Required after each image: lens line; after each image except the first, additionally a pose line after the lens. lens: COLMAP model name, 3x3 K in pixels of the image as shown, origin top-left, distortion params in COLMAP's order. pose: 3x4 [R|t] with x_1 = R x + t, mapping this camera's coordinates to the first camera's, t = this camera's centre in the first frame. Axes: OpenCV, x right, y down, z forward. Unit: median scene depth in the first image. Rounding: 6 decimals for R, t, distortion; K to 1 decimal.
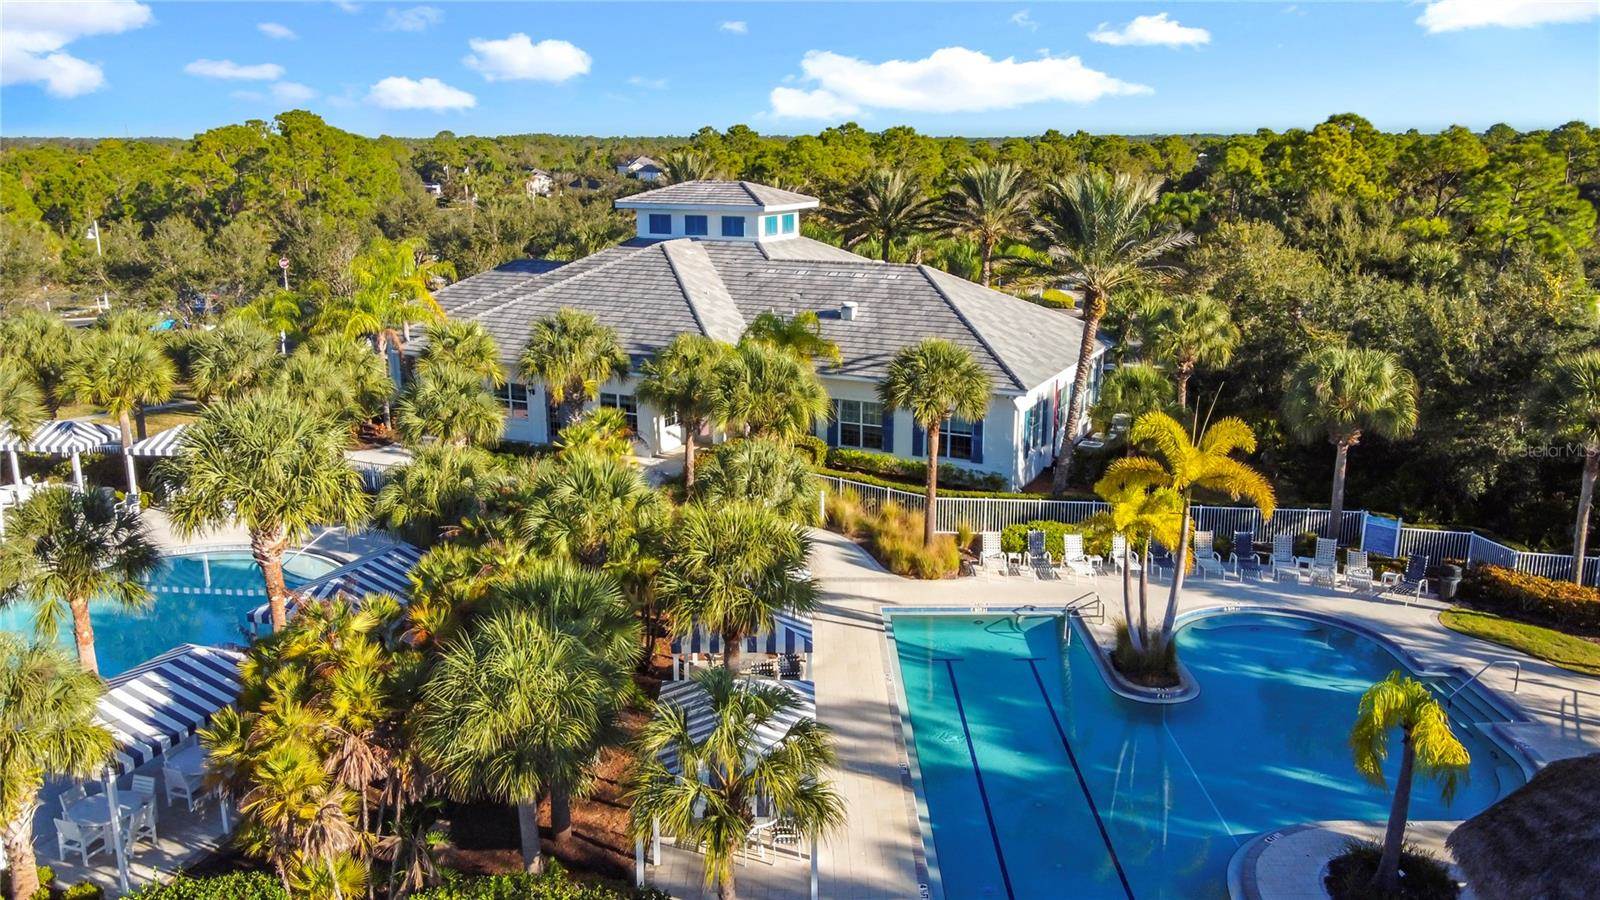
lens RADIAL K [[1267.6, 0, 802.7], [0, 1267.6, 440.8], [0, 0, 1]] dist [-0.005619, 0.044663]
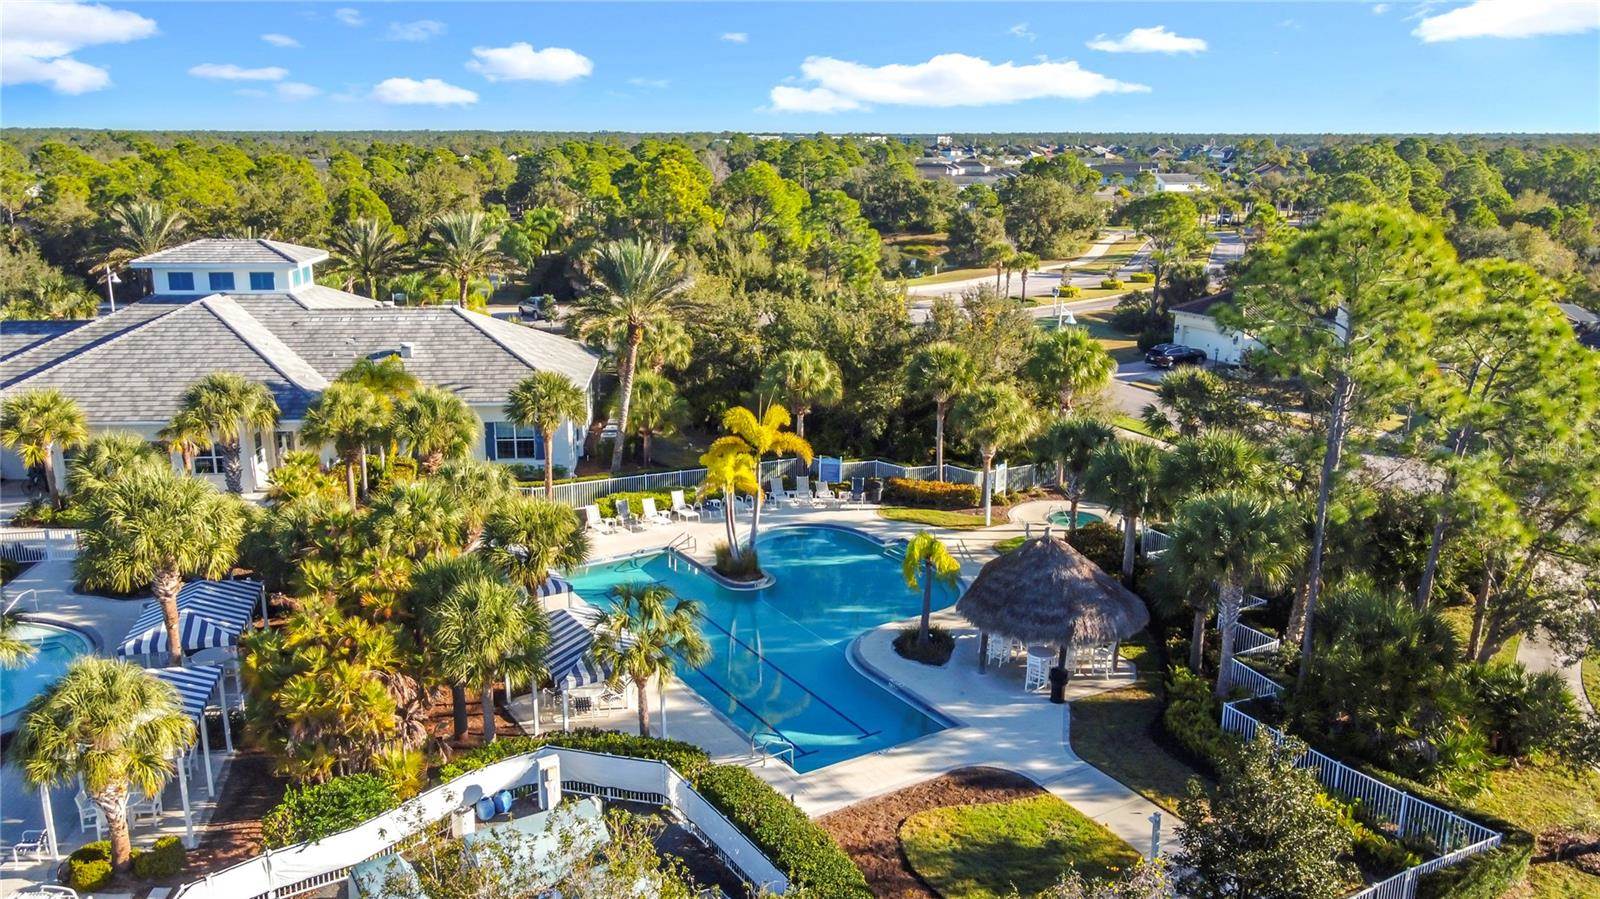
lens RADIAL K [[1267.6, 0, 802.7], [0, 1267.6, 440.3], [0, 0, 1]] dist [-0.005619, 0.044663]
pose [[0.848959, -0.121735, 0.514246, -0.361768], [0.117941, 0.992208, 0.040174, -0.026865], [-0.515129, 0.026545, 0.856701, -0.303998]]
